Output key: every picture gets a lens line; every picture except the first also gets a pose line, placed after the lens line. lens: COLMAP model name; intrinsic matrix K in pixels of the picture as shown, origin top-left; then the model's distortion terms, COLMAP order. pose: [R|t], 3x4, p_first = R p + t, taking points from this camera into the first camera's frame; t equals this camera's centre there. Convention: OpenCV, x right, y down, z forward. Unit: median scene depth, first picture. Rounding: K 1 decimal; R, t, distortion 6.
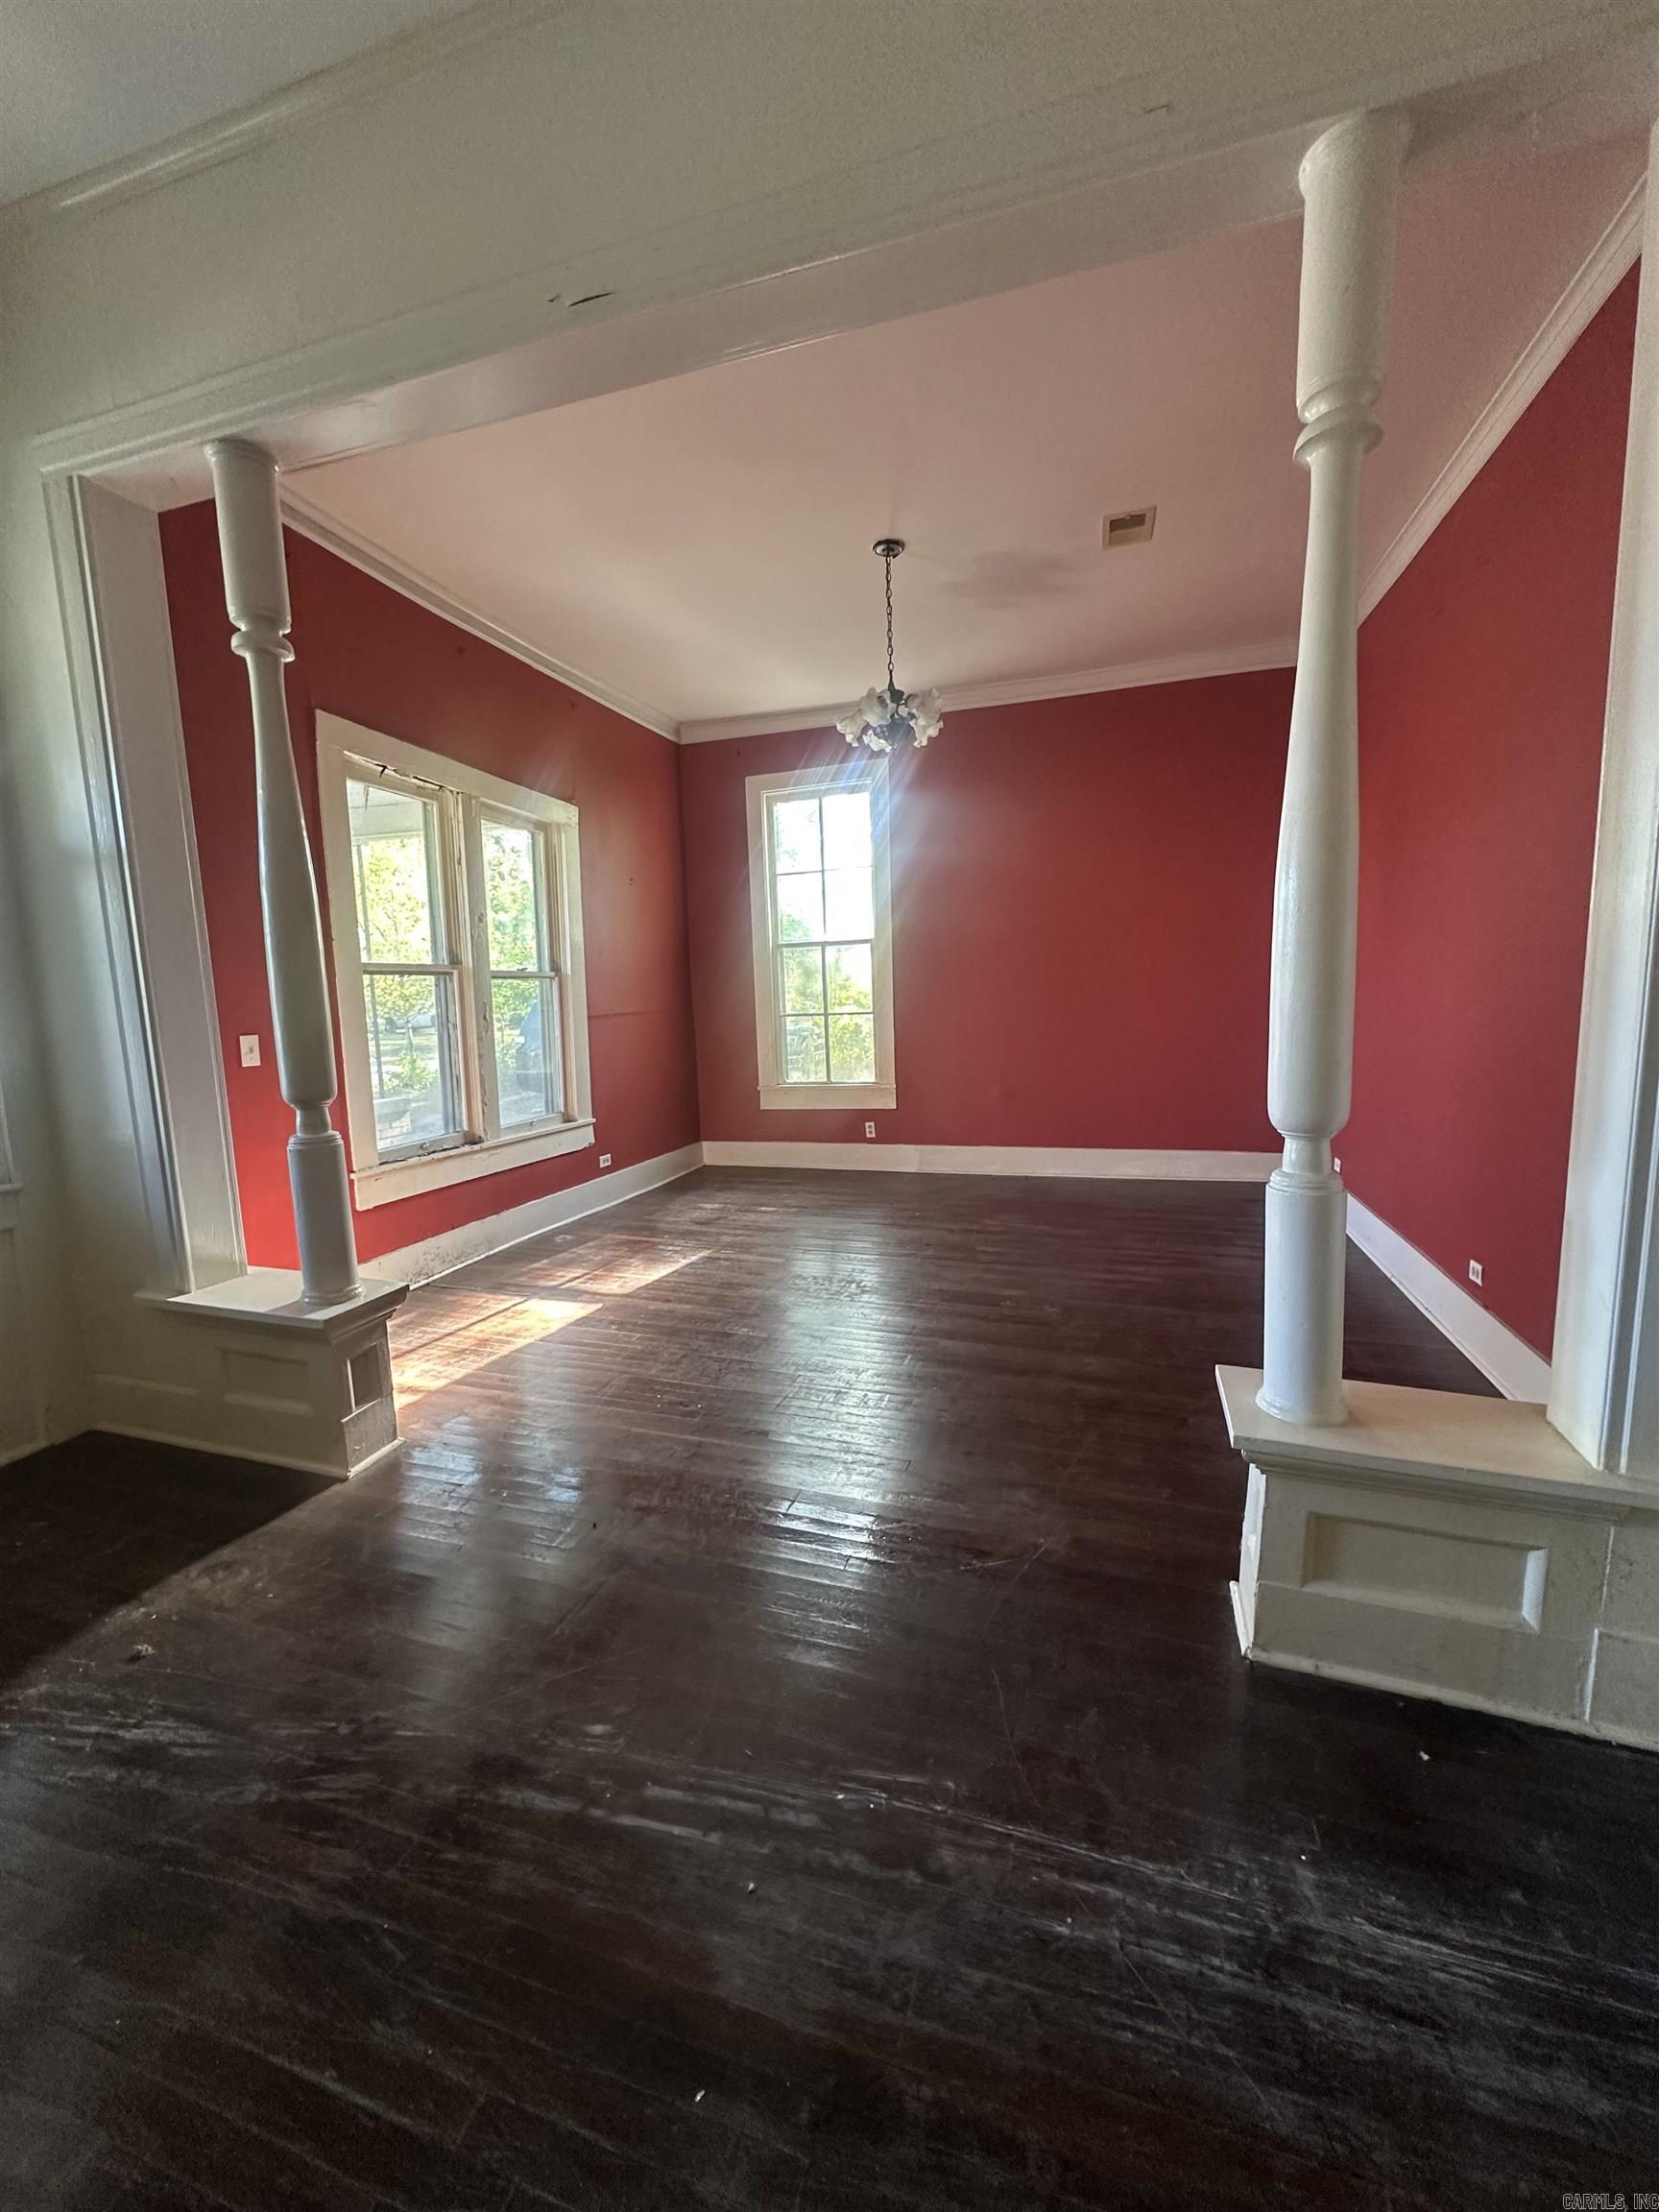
lens RADIAL K [[891.0, 0, 829.5], [0, 891.0, 1106.0], [0, 0, 1]] dist [-0.001089, 0.000270]
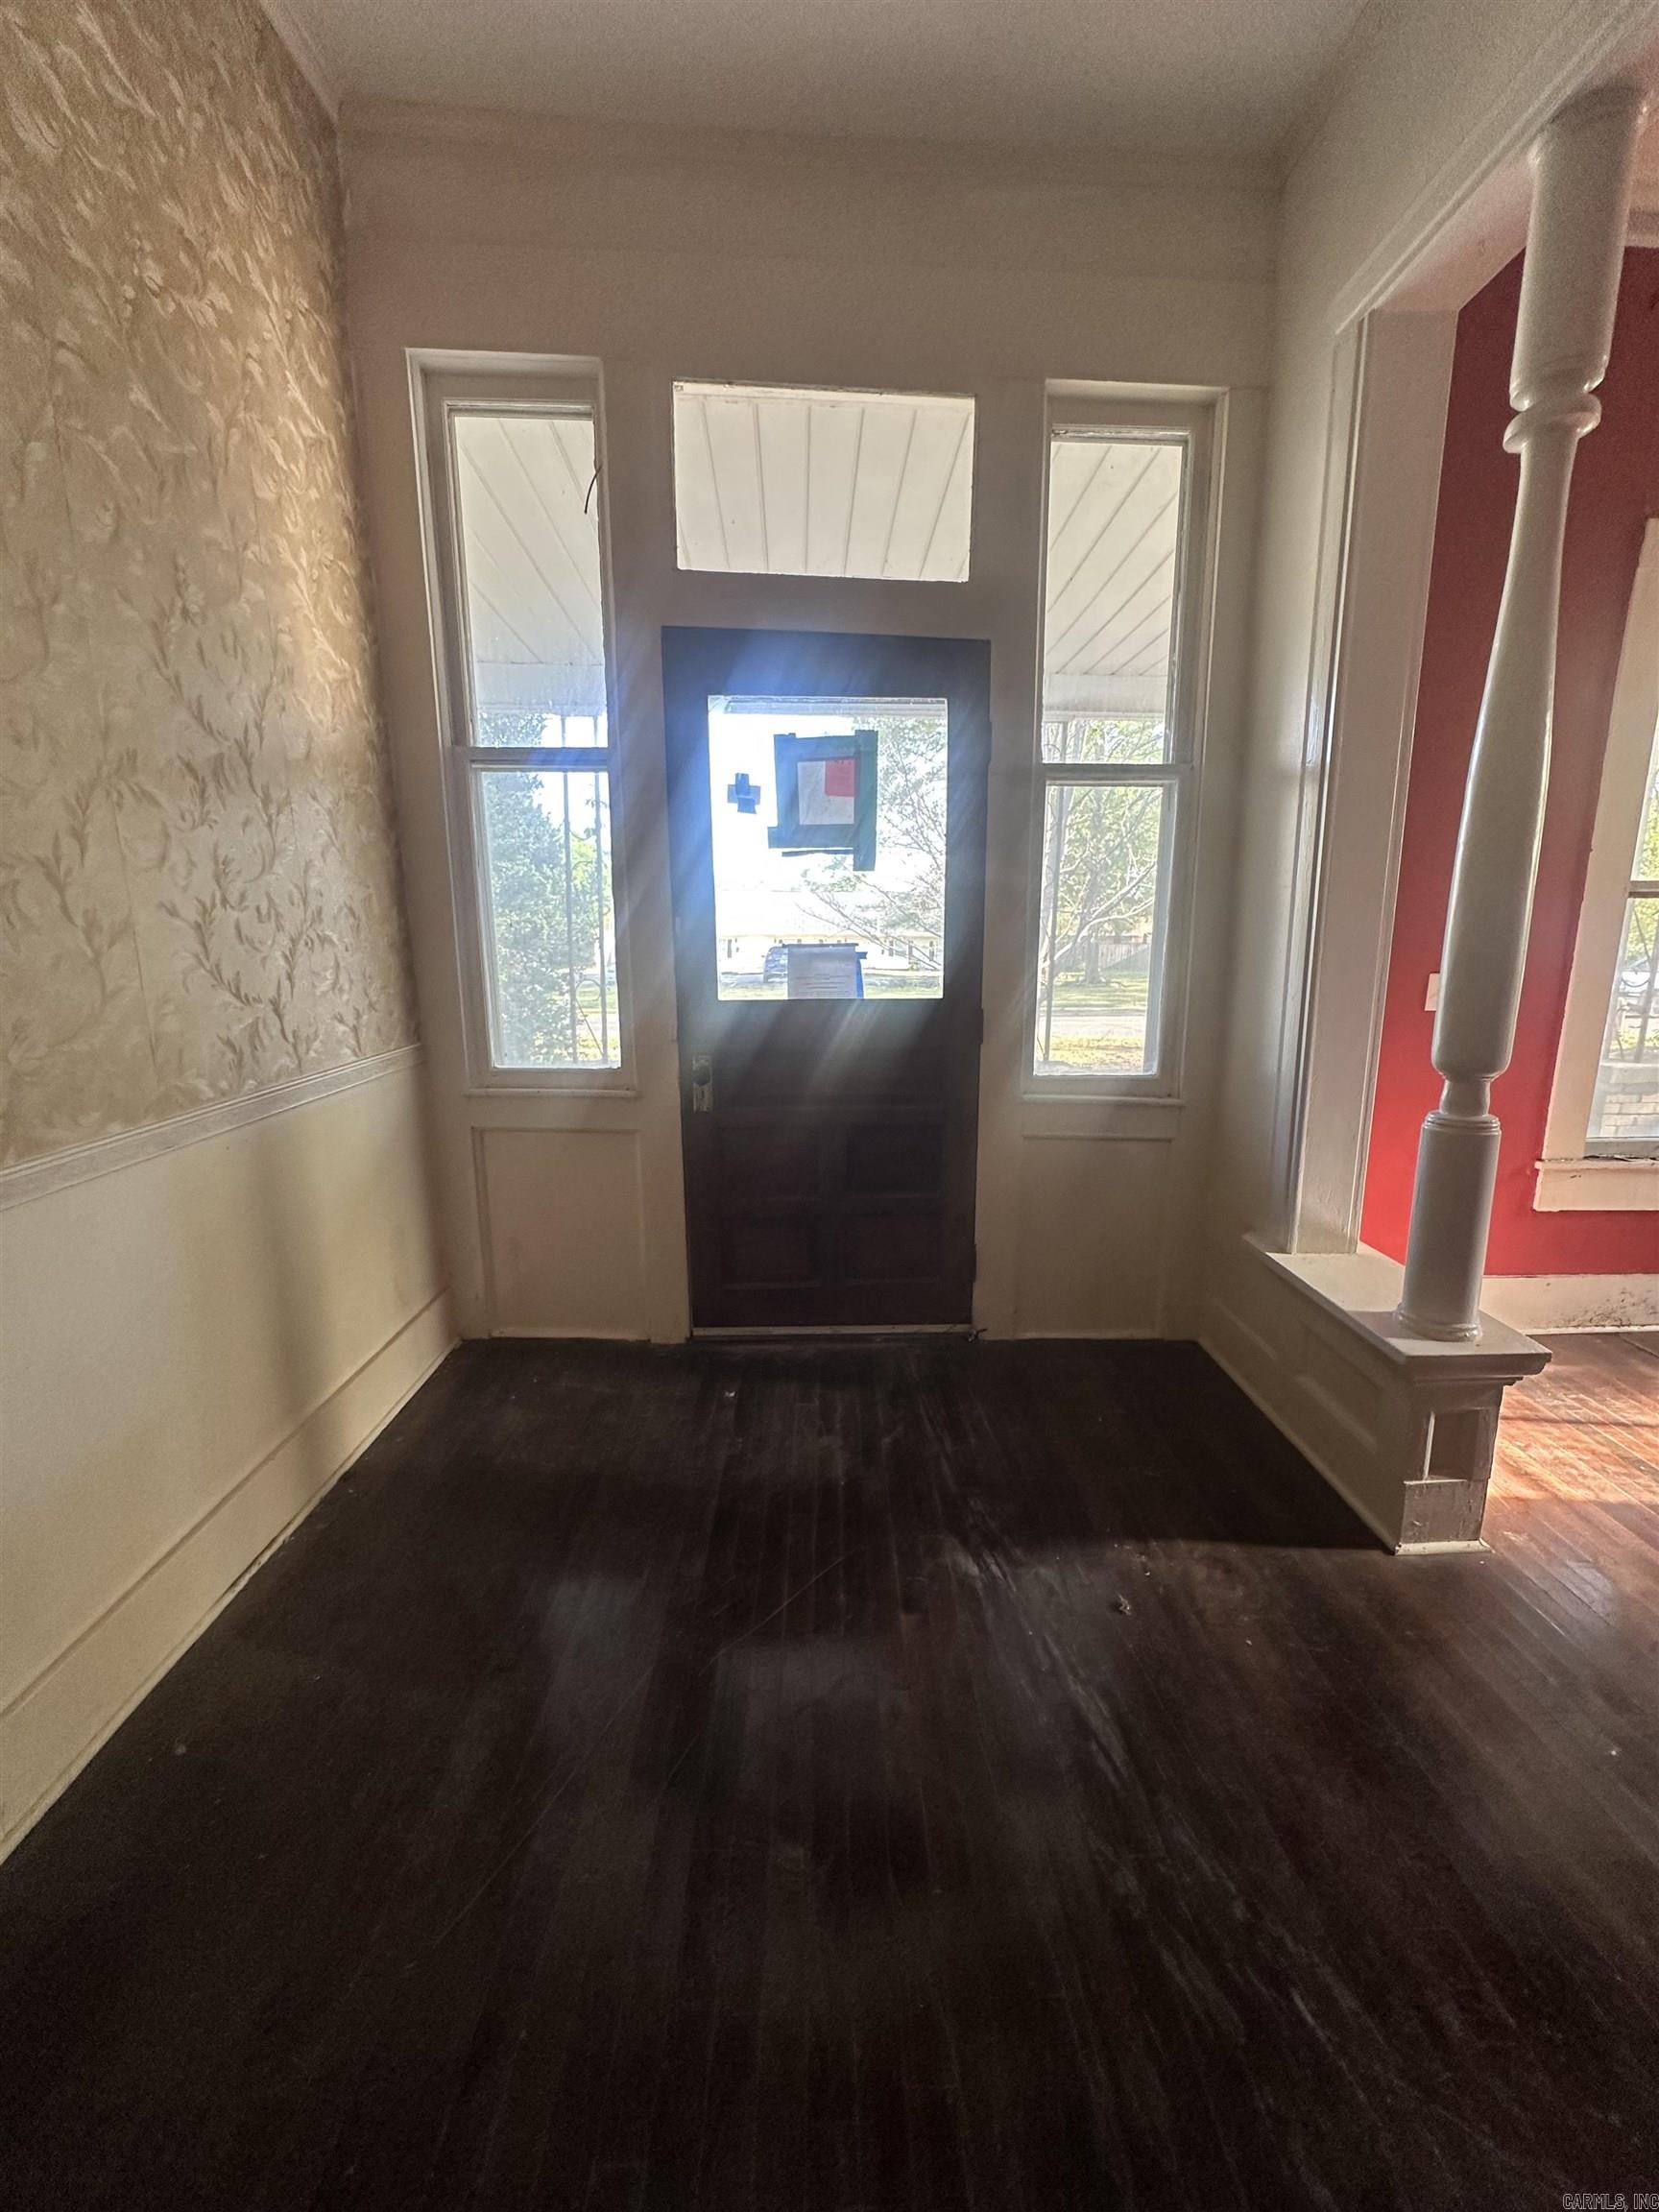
lens RADIAL K [[891.0, 0, 829.5], [0, 891.0, 1106.0], [0, 0, 1]] dist [-0.001089, 0.000270]
pose [[0.334456, 0.204402, -0.919978, -0.066380], [-0.127624, 0.977026, 0.170680, -0.035467], [0.933730, 0.060326, 0.352859, 0.233646]]
